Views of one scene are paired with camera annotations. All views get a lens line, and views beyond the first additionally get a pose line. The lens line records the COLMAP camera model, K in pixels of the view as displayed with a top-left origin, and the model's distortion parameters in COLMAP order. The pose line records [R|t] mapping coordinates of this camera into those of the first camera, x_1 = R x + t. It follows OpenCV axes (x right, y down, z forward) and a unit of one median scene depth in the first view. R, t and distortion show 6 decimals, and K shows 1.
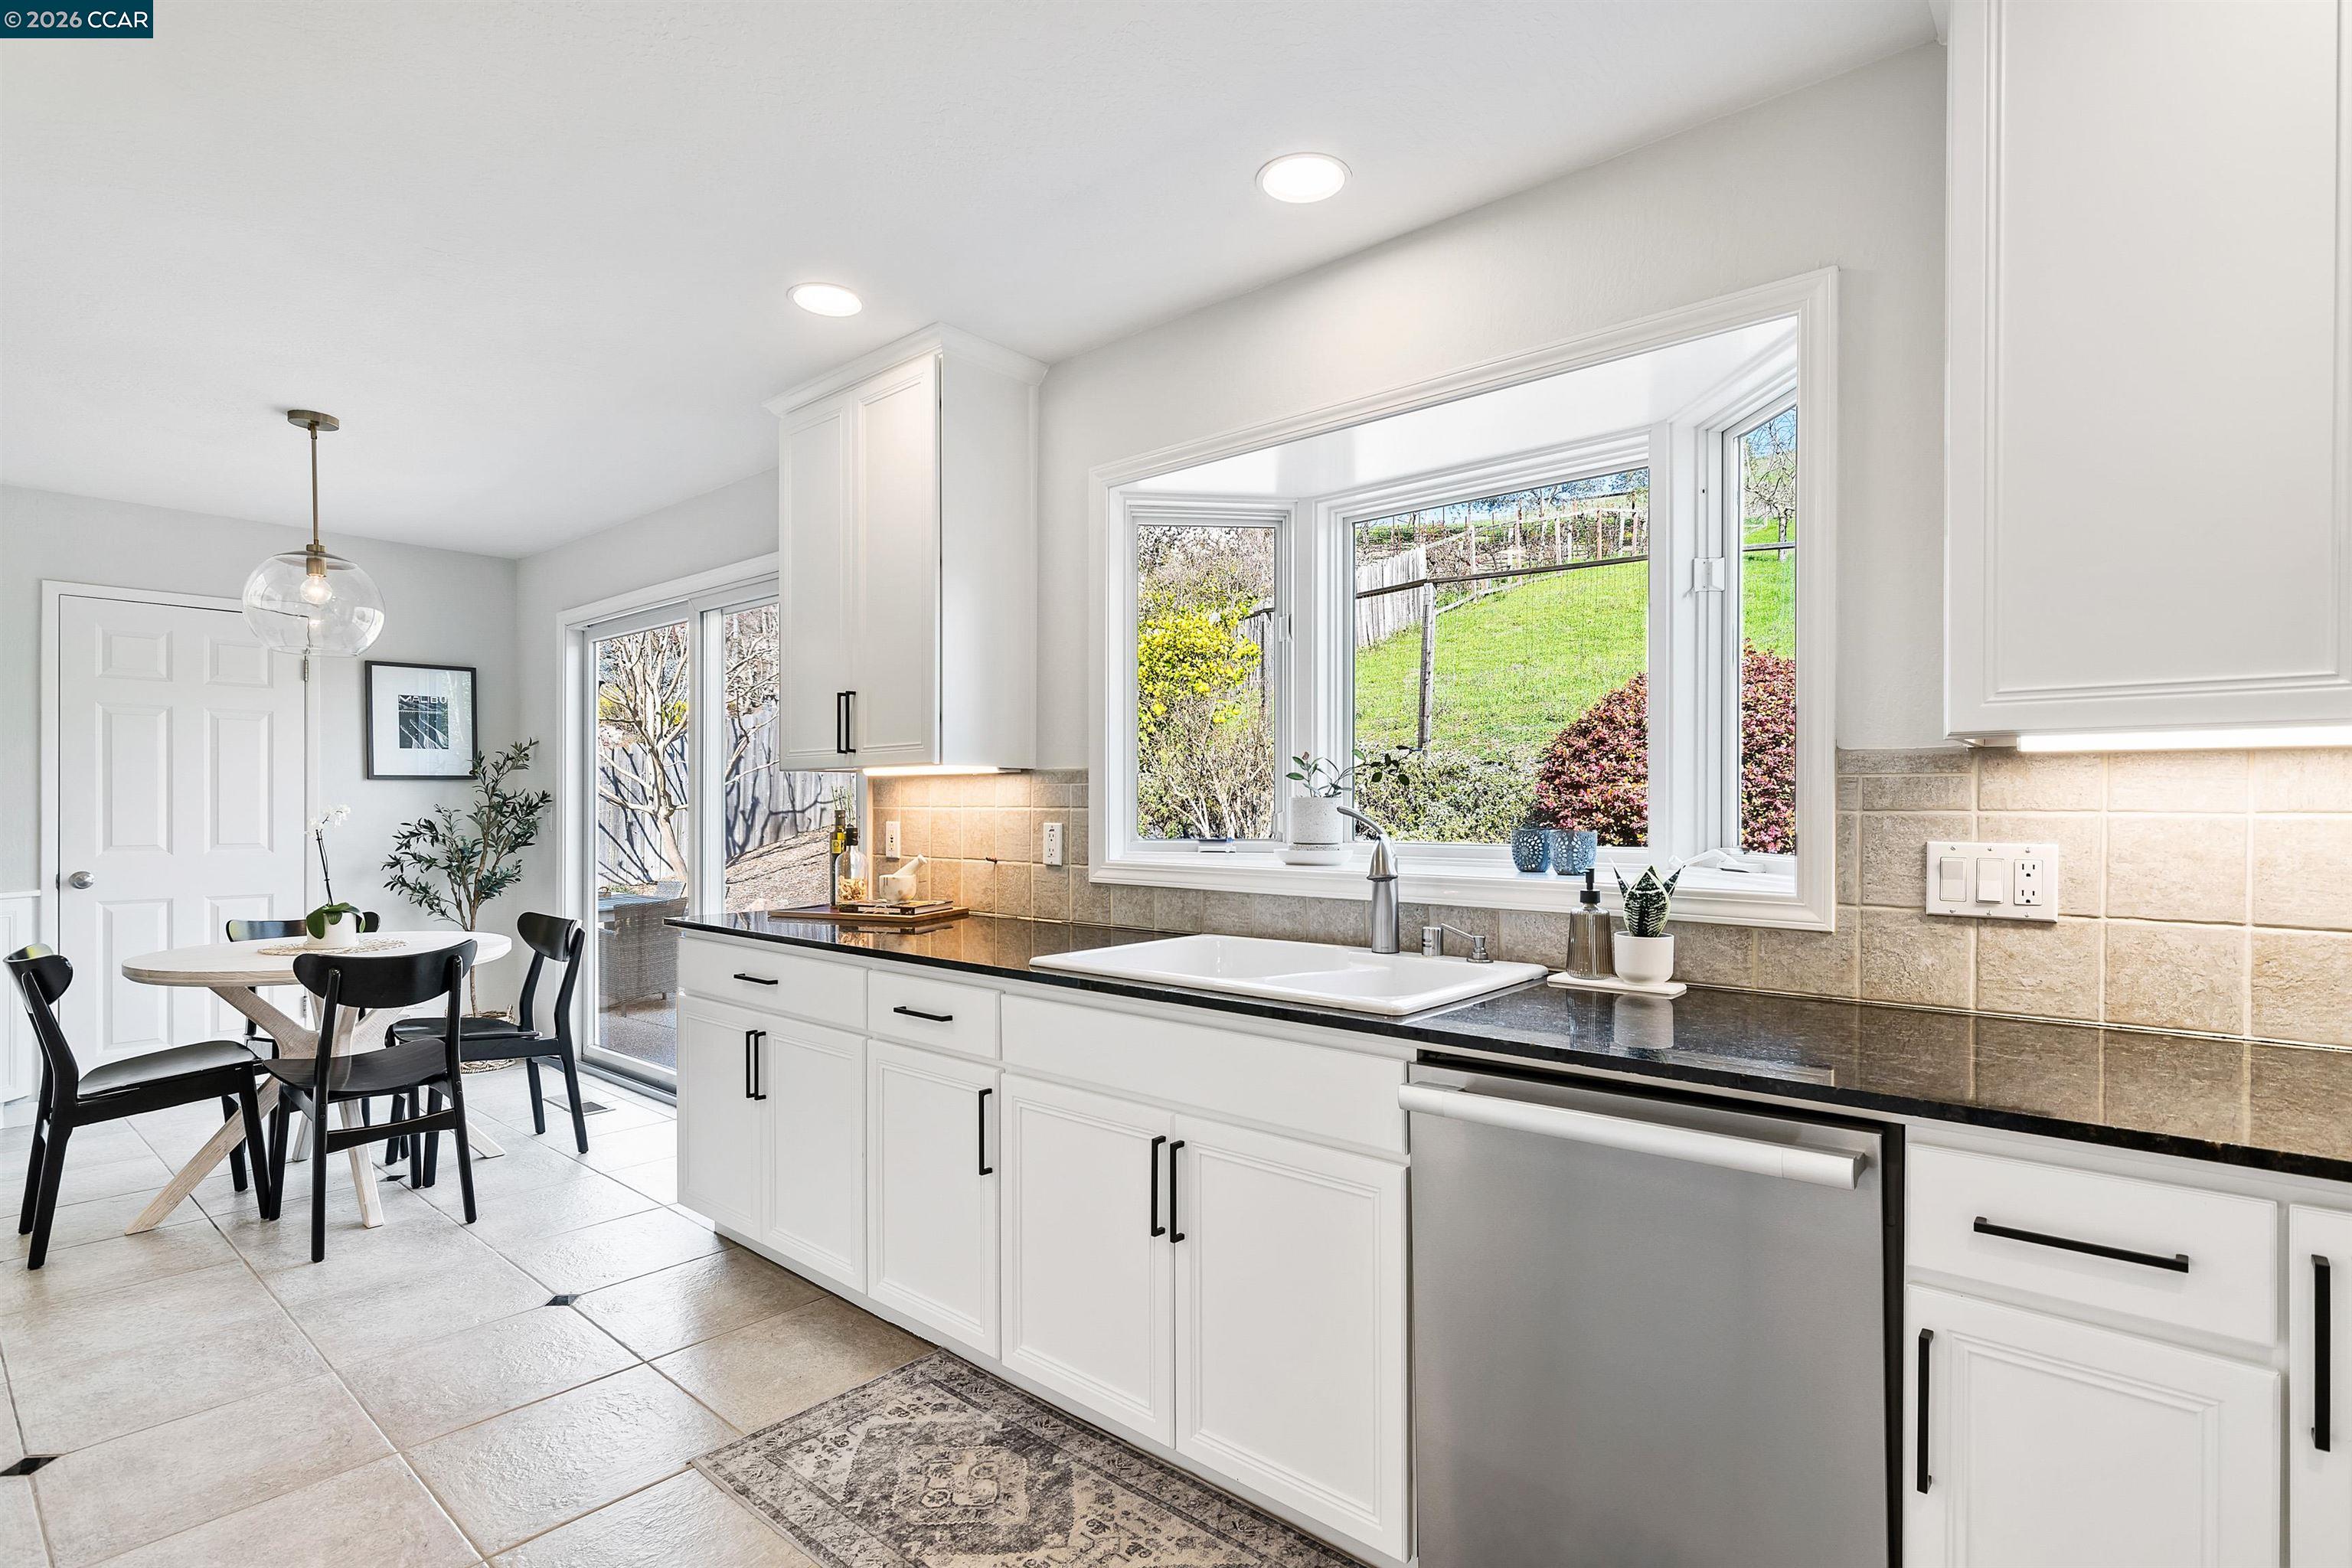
lens RADIAL K [[1146.7, 0, 1202.4], [0, 1146.7, 806.1], [0, 0, 1]] dist [-0.000149, 0.002766]
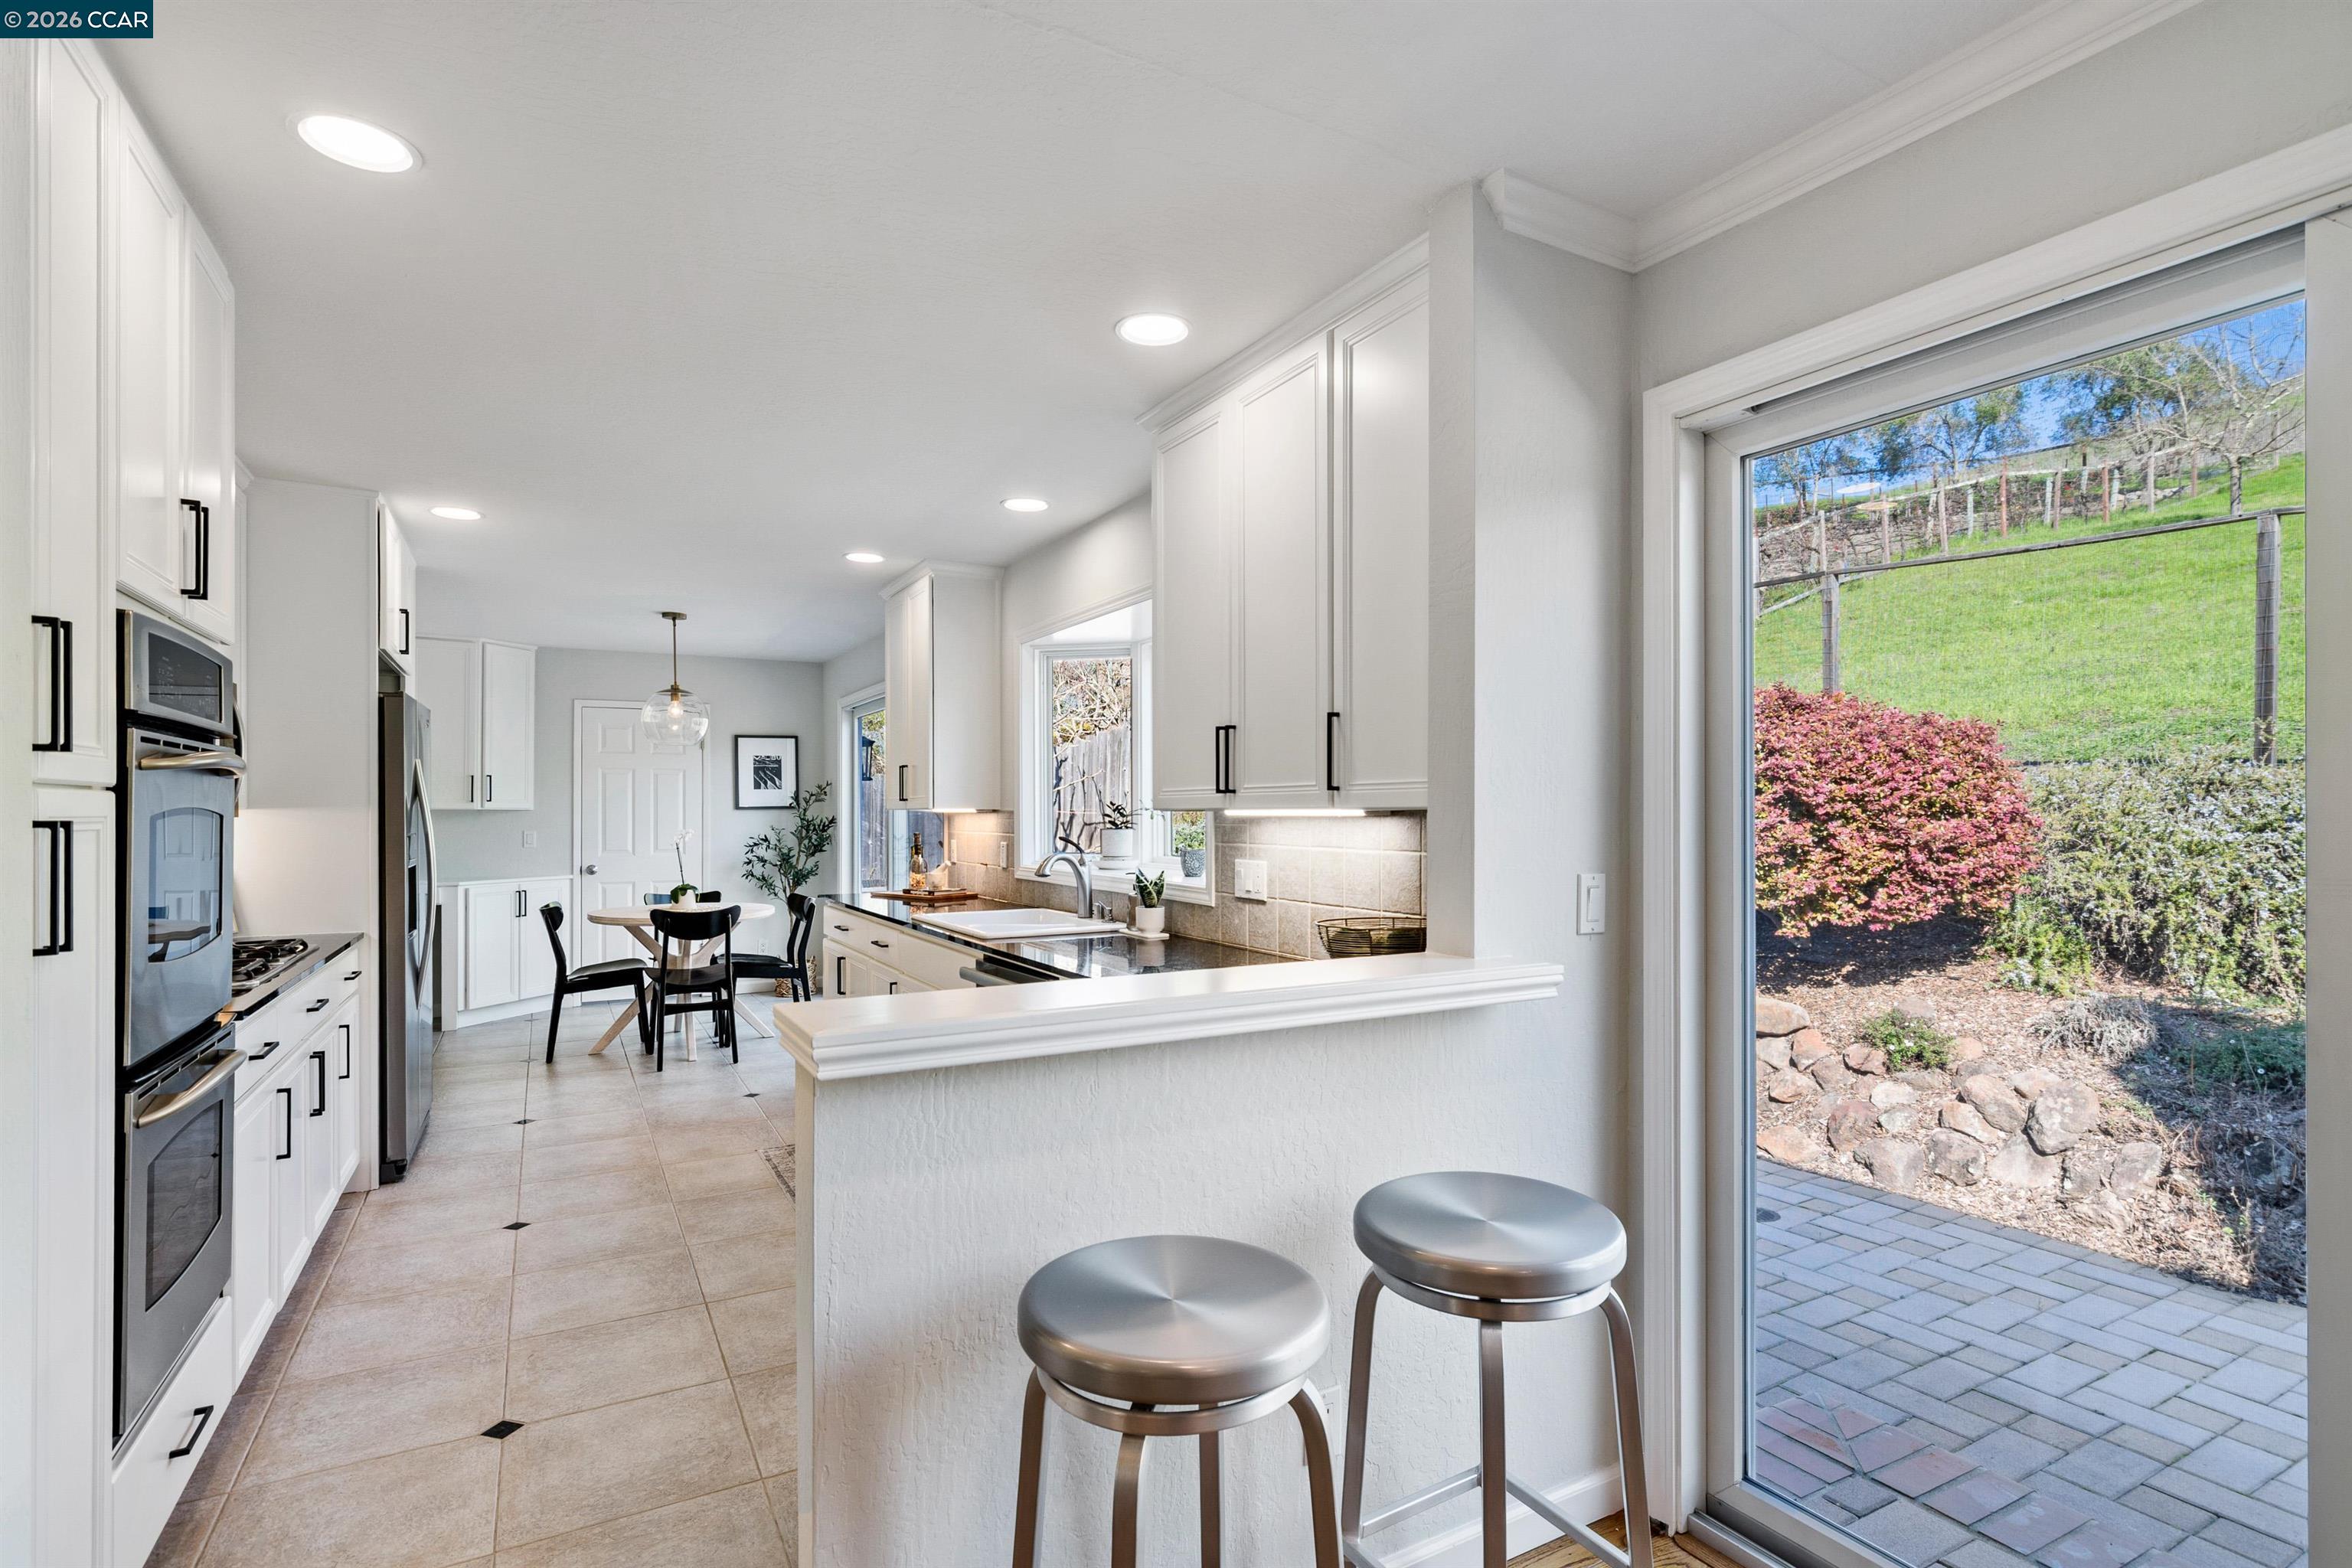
lens RADIAL K [[1146.7, 0, 1191.2], [0, 1146.7, 804.4], [0, 0, 1]] dist [-0.000149, 0.002766]
pose [[0.939399, -0.006334, -0.342768, 0.760408], [0.004295, 0.999968, -0.006709, -0.030580], [0.342799, 0.004830, 0.939396, -0.518934]]
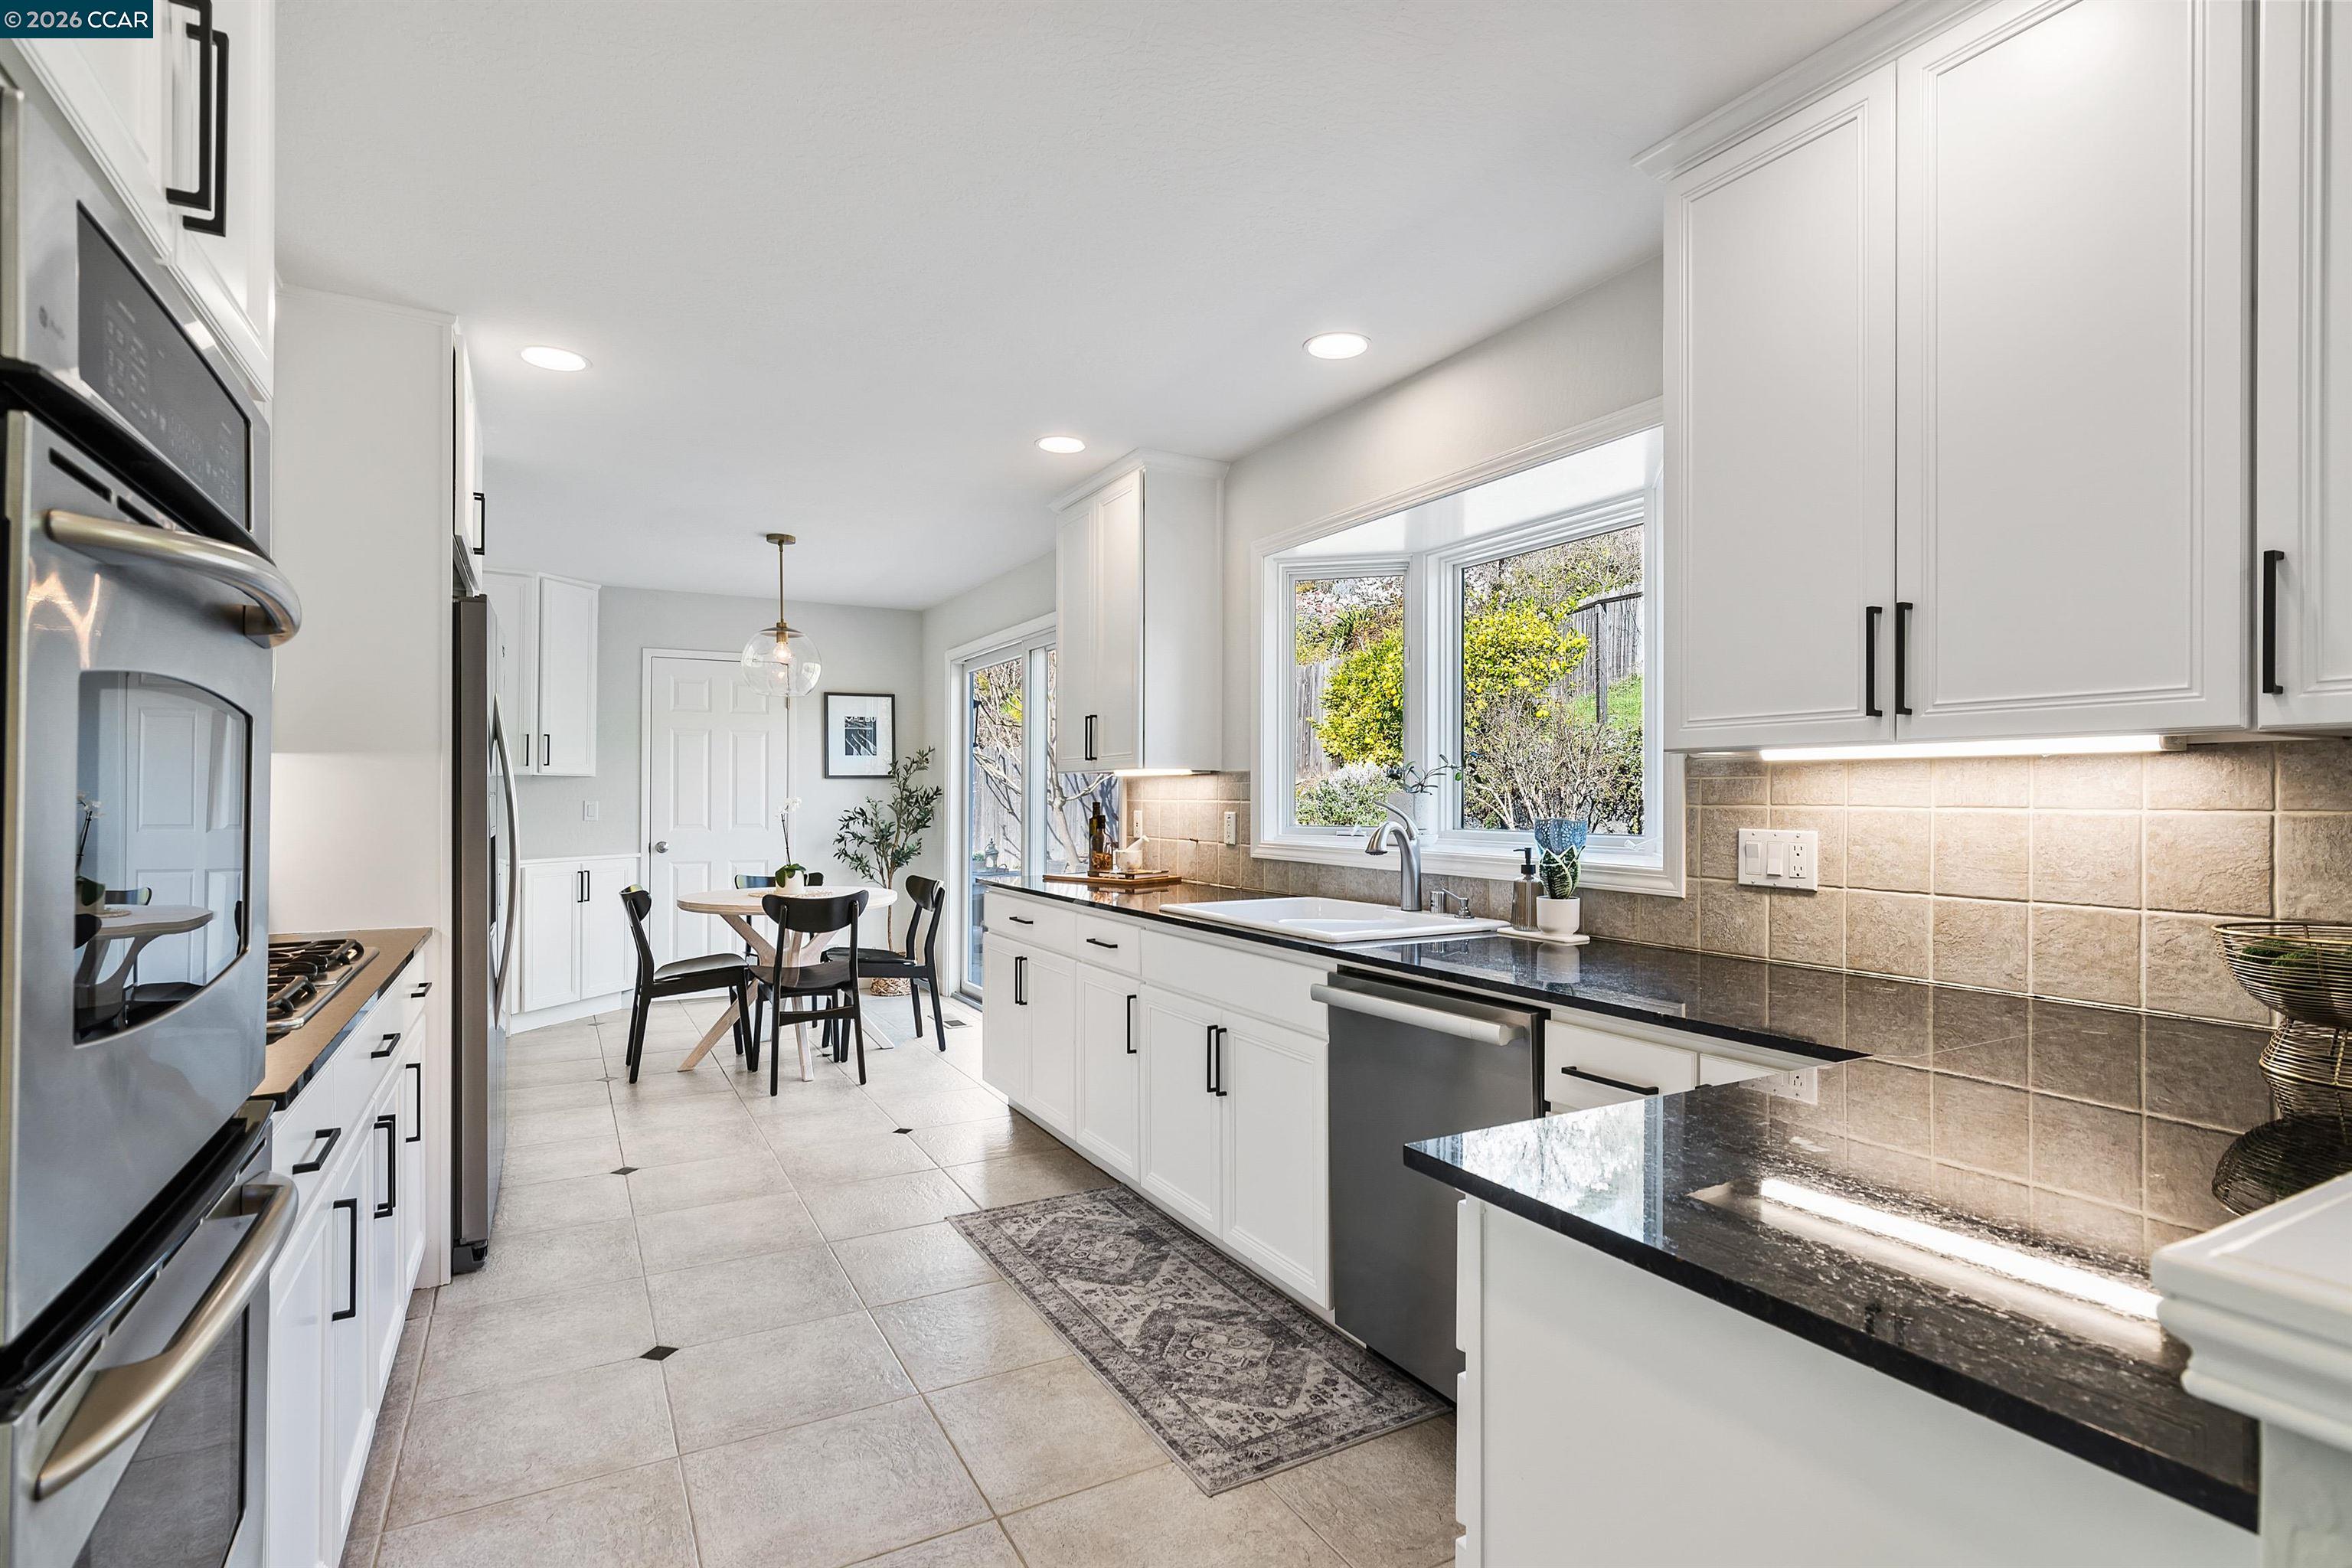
lens RADIAL K [[1146.7, 0, 1204.1], [0, 1146.7, 788.6], [0, 0, 1]] dist [-0.000149, 0.002766]
pose [[0.941065, -0.001697, -0.338221, 0.311330], [-0.000650, 0.999977, -0.006824, -0.003469], [0.338224, 0.006642, 0.941042, -0.269314]]
